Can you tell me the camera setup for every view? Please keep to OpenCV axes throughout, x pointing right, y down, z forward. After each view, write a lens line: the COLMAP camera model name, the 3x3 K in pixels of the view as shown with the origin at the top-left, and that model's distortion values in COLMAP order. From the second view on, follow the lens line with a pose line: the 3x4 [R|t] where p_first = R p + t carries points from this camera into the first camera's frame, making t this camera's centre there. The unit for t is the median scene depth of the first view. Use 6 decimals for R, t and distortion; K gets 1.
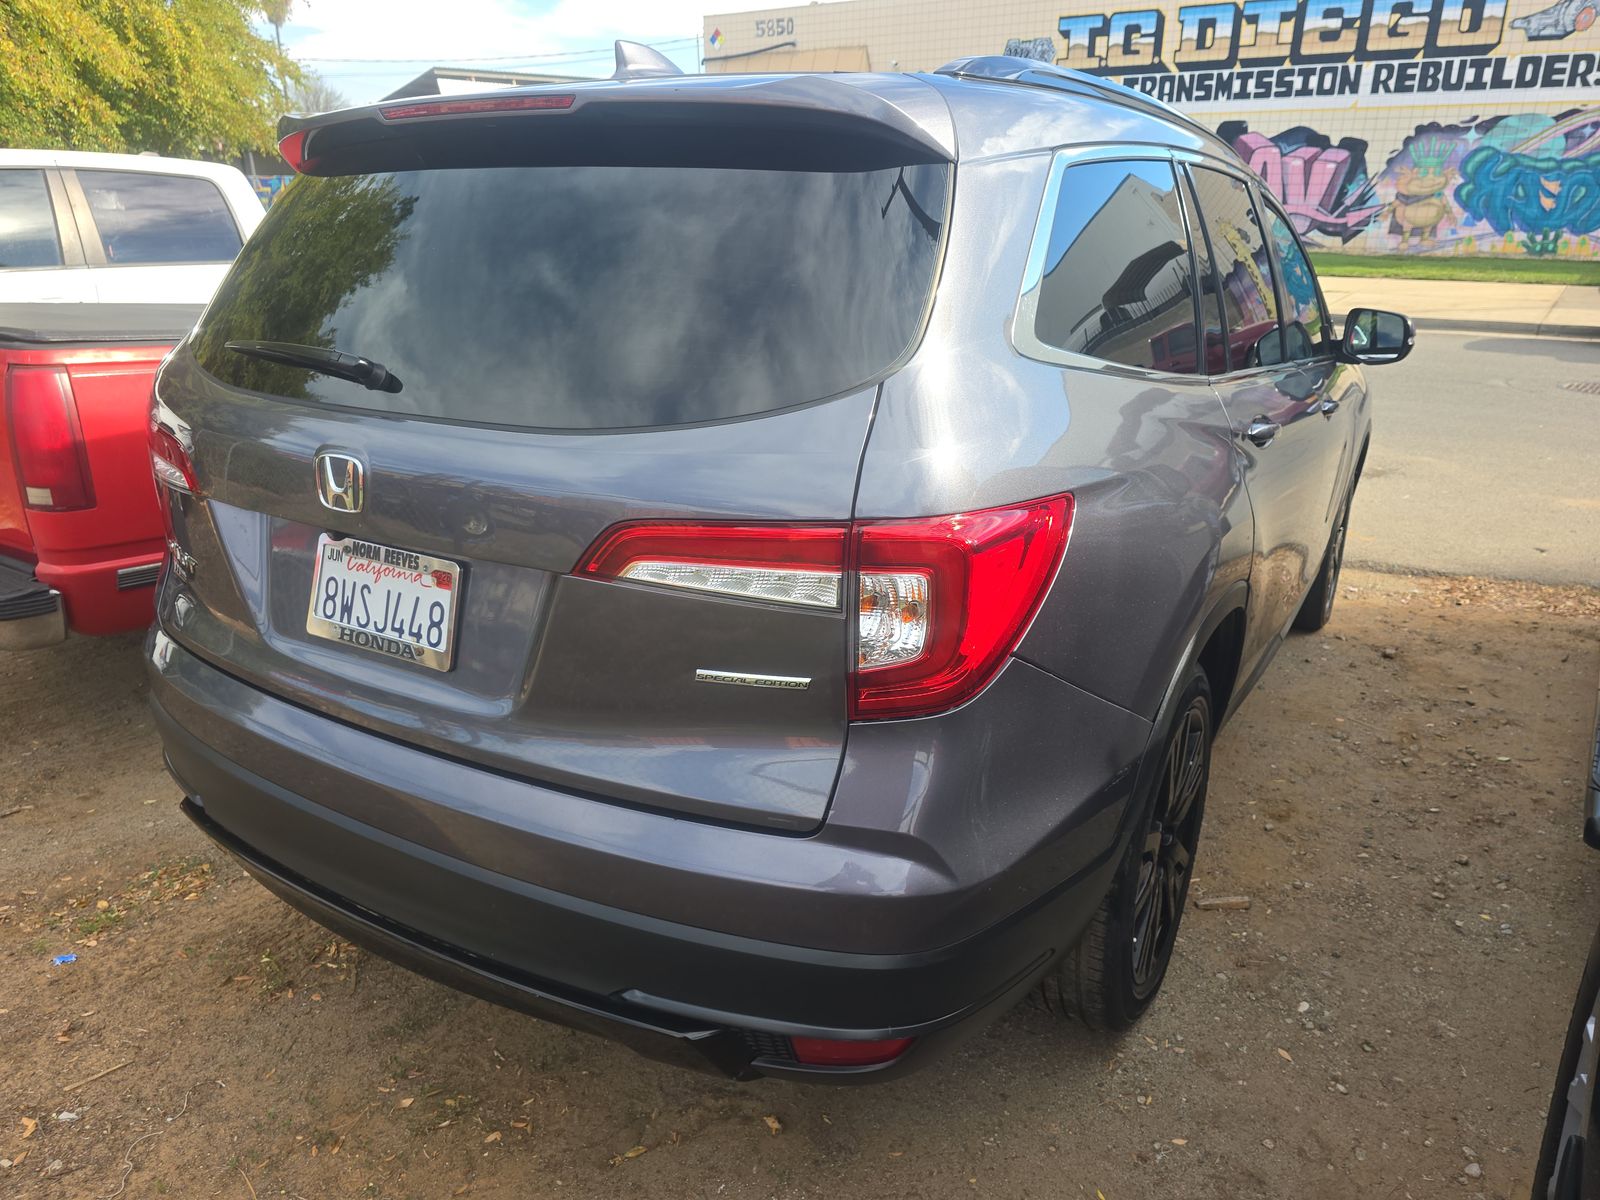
lens RADIAL K [[1099.9, 0, 785.4], [0, 1099.9, 599.6], [0, 0, 1]] dist [0.008350, -0.013336]
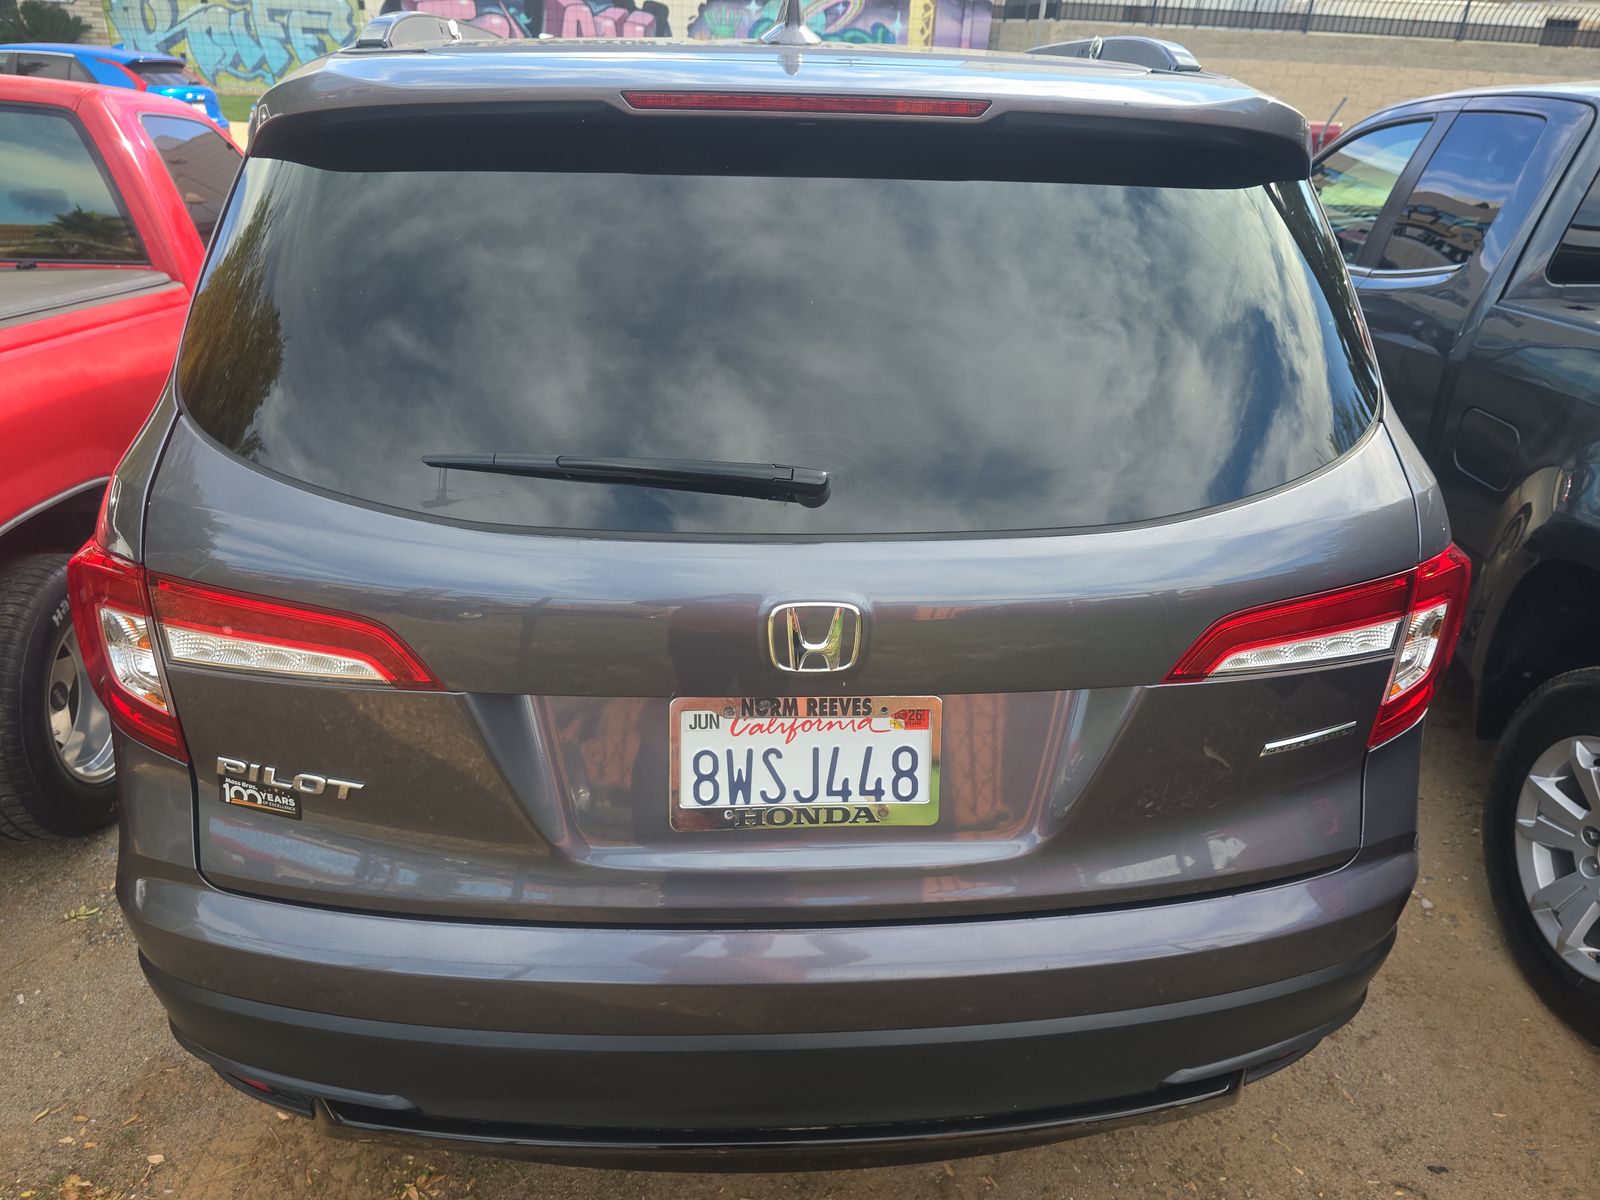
lens RADIAL K [[1099.9, 0, 801.8], [0, 1099.9, 595.2], [0, 0, 1]] dist [0.008350, -0.013336]
pose [[0.812726, -0.225483, 0.537247, -0.066515], [0.161505, 0.973132, 0.164106, -0.021218], [-0.559815, -0.046606, 0.827306, 0.032011]]
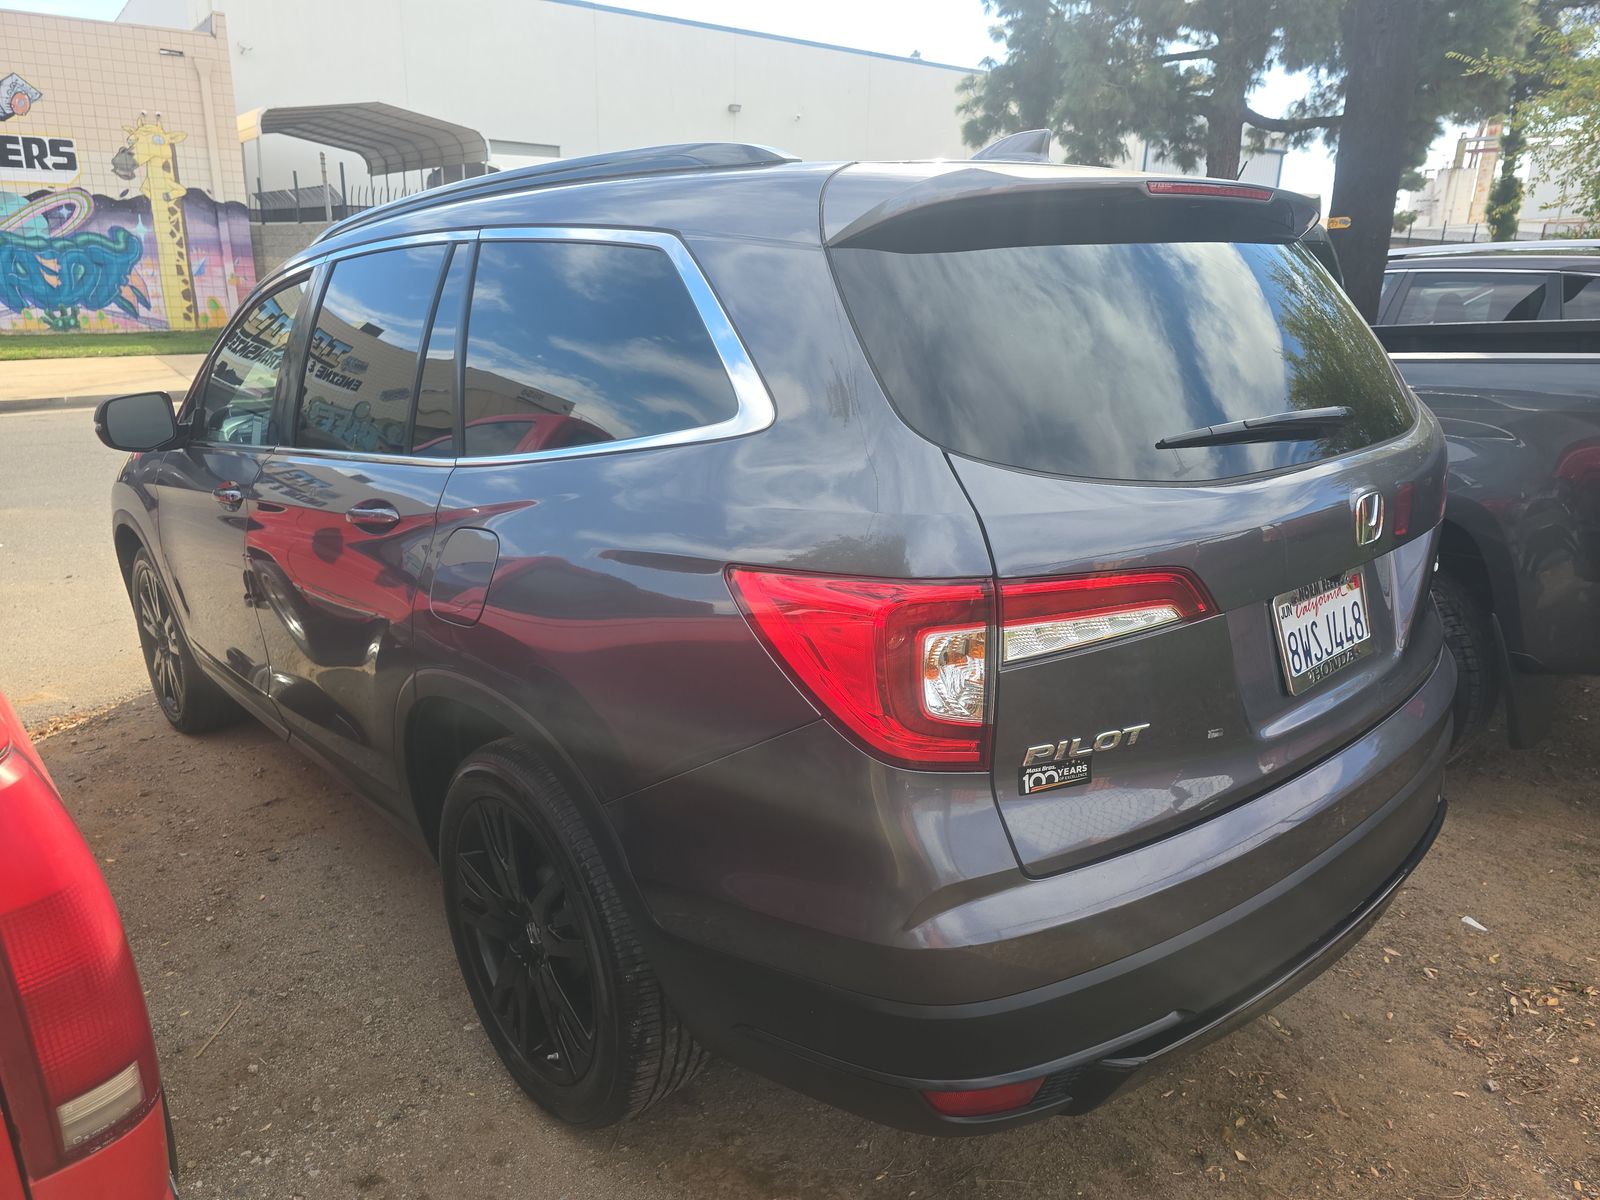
lens RADIAL K [[1099.9, 0, 805.5], [0, 1099.9, 605.1], [0, 0, 1]] dist [0.008350, -0.013336]
pose [[0.279737, -0.269521, 0.921469, -0.133383], [0.323900, 0.930011, 0.173691, -0.033273], [-0.903790, 0.249876, 0.347456, 0.094830]]
